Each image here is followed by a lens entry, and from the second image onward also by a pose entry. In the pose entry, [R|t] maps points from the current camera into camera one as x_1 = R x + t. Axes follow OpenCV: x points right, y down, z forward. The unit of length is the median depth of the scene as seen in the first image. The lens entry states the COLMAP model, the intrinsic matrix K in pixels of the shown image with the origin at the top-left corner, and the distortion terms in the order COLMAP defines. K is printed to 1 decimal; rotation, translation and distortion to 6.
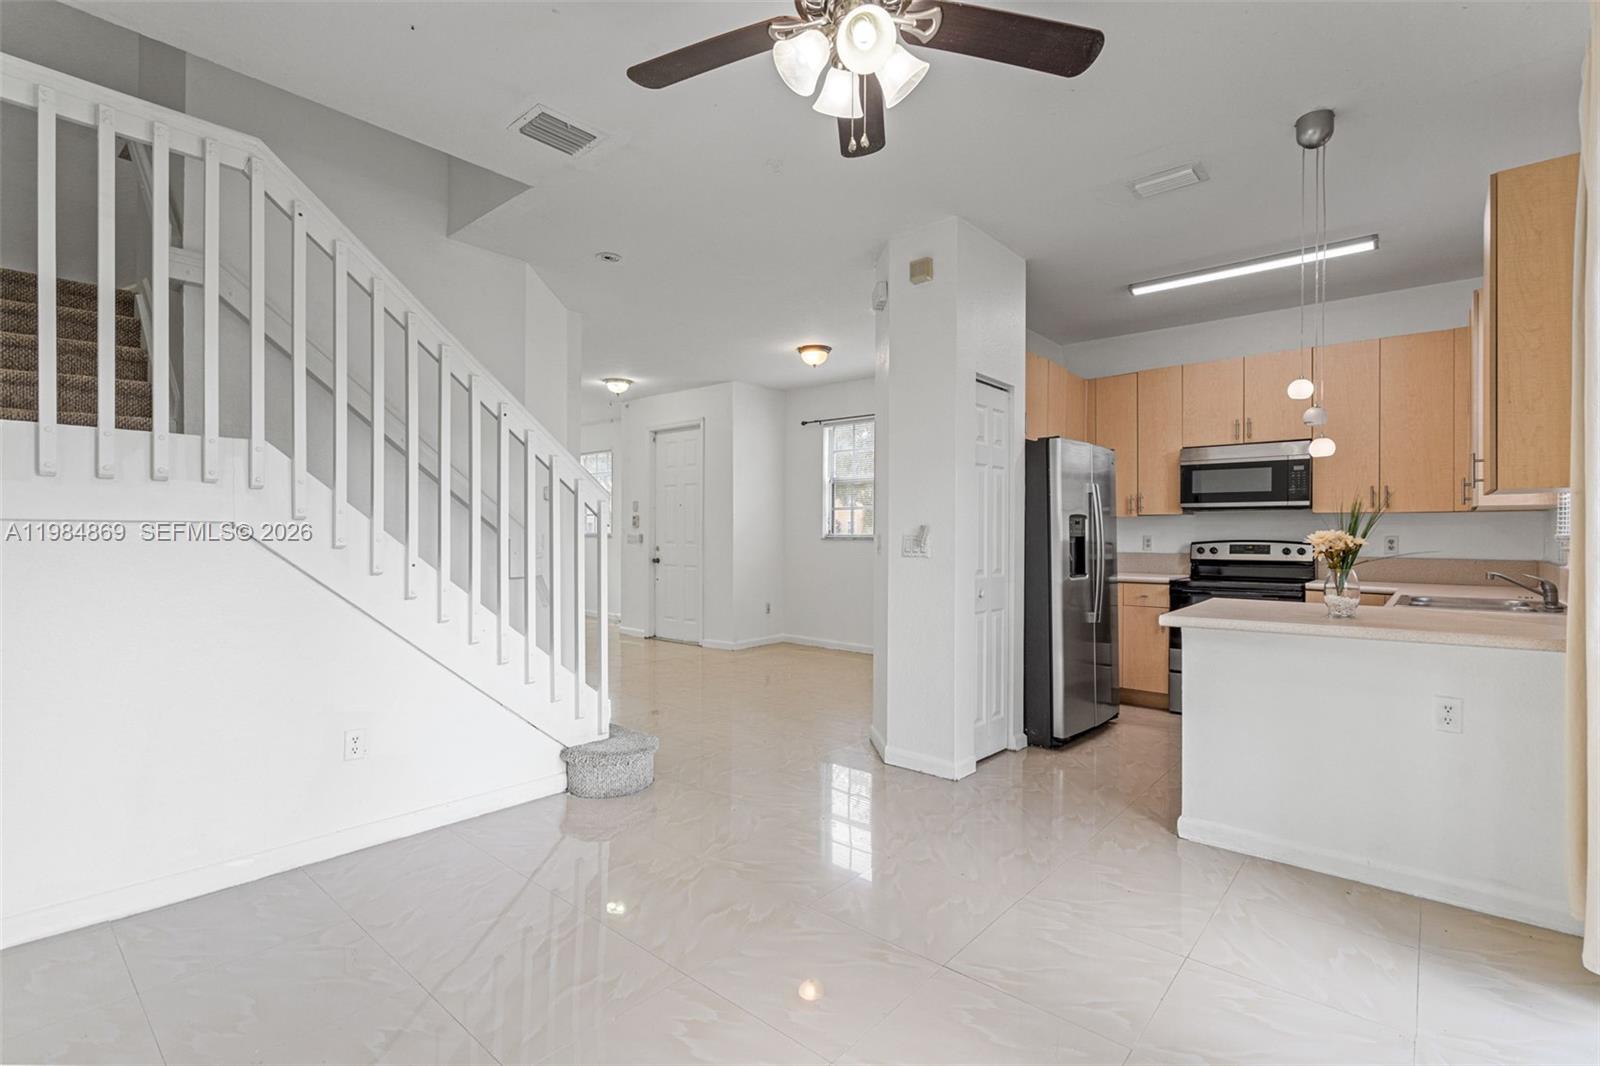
lens RADIAL K [[737.5, 0, 796.3], [0, 737.5, 537.3], [0, 0, 1]] dist [0.001670, 0.000656]
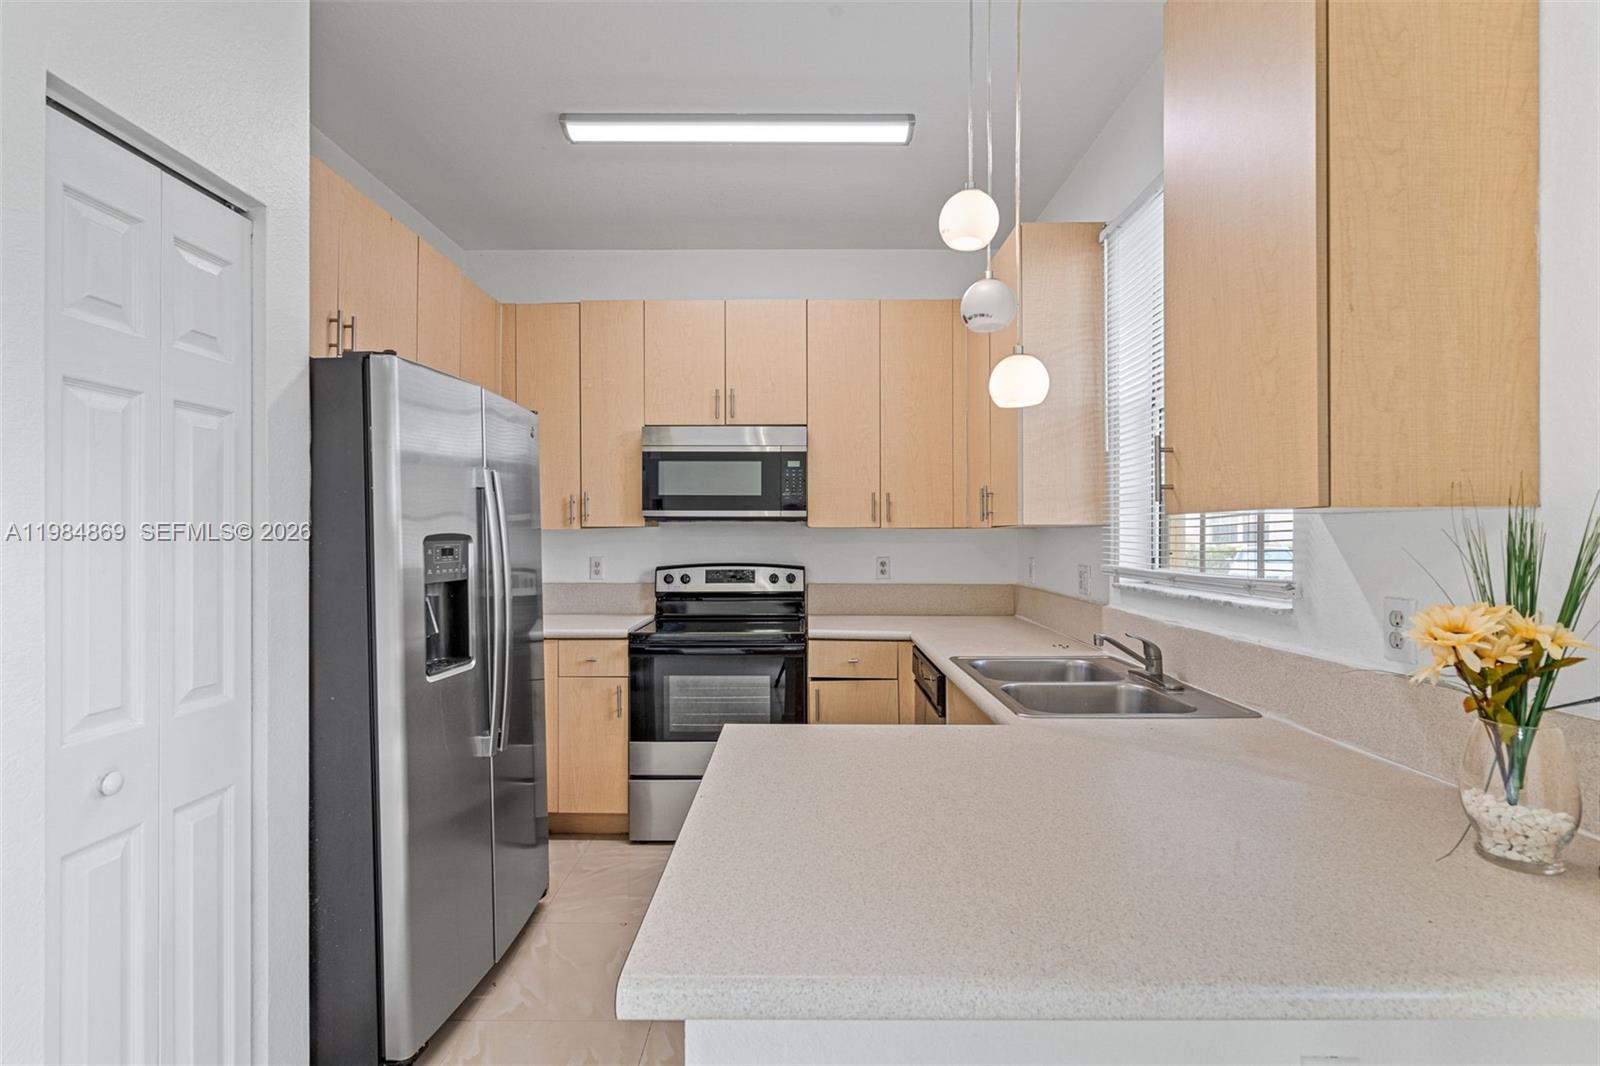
lens RADIAL K [[723.6, 0, 800.0], [0, 723.6, 533.0], [0, 0, 1]] dist [0.001823, 0.000700]
pose [[0.757884, -0.004151, 0.652376, 0.218392], [0.005914, 0.999982, -0.000509, -0.025762], [-0.652363, 0.004244, 0.757895, 0.443863]]
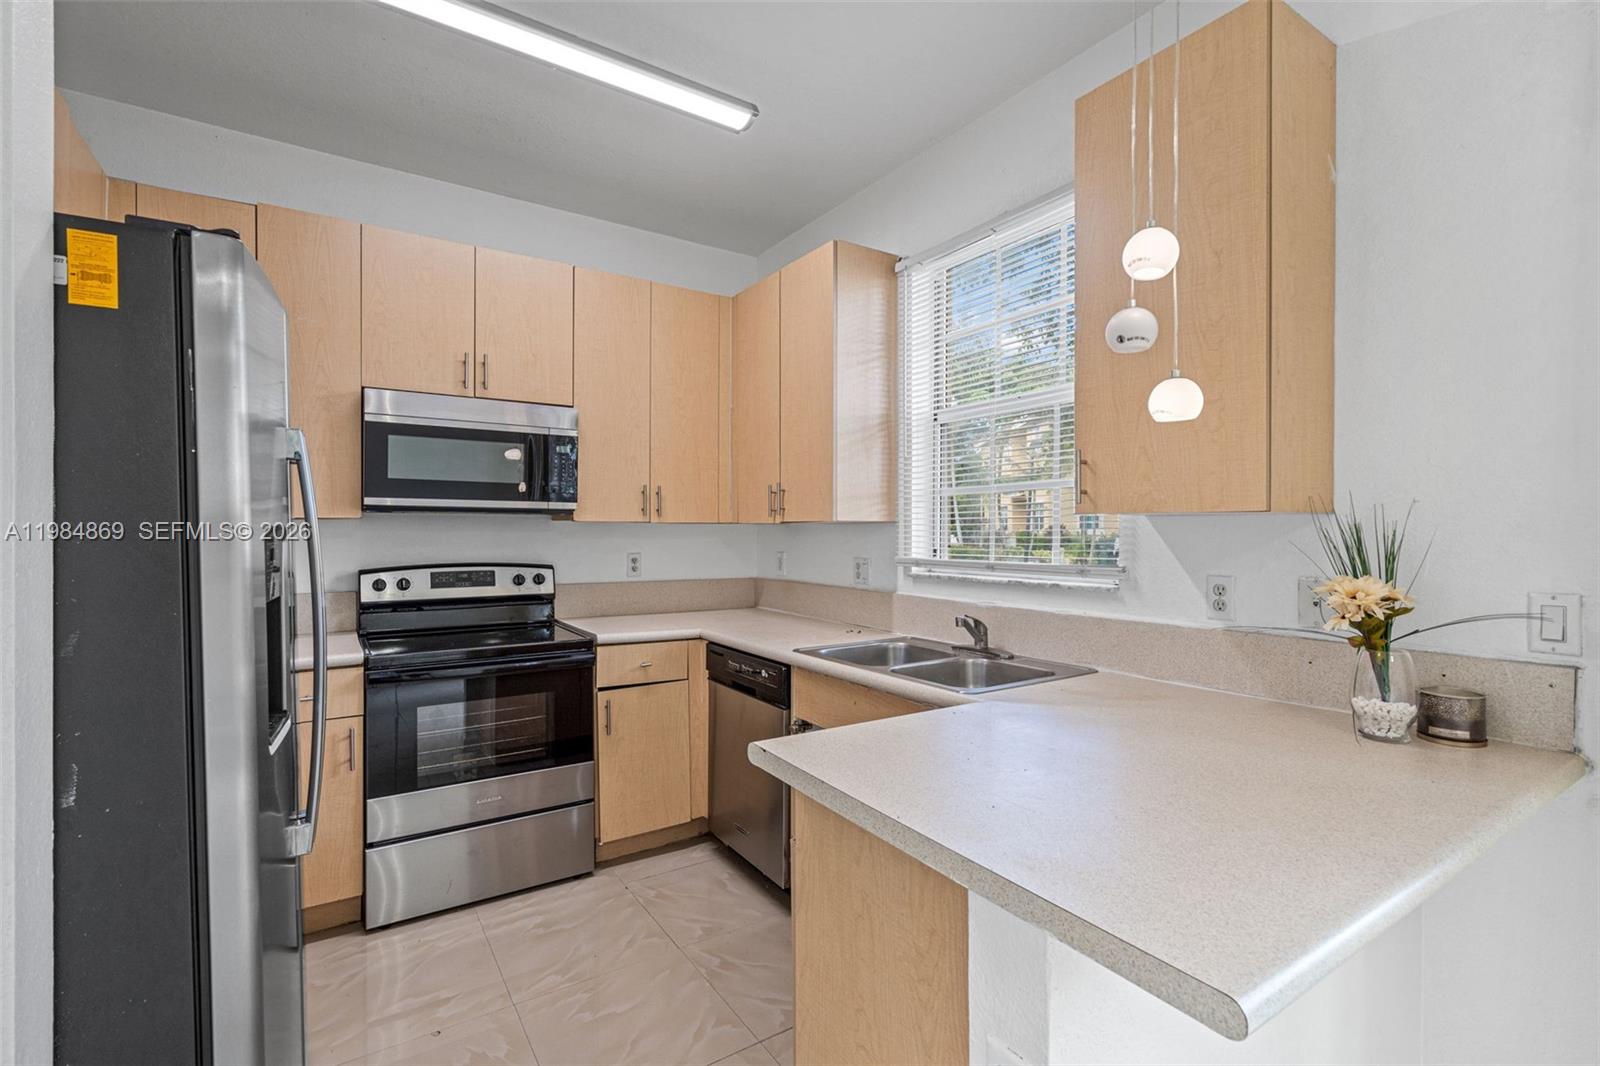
lens RADIAL K [[725.6, 0, 779.1], [0, 725.6, 531.6], [0, 0, 1]] dist [-0.000501, 0.000657]
pose [[0.274482, -0.006241, 0.961572, 0.129576], [0.000732, 0.999980, 0.006281, -0.026338], [-0.961592, -0.001020, 0.274481, 0.620883]]
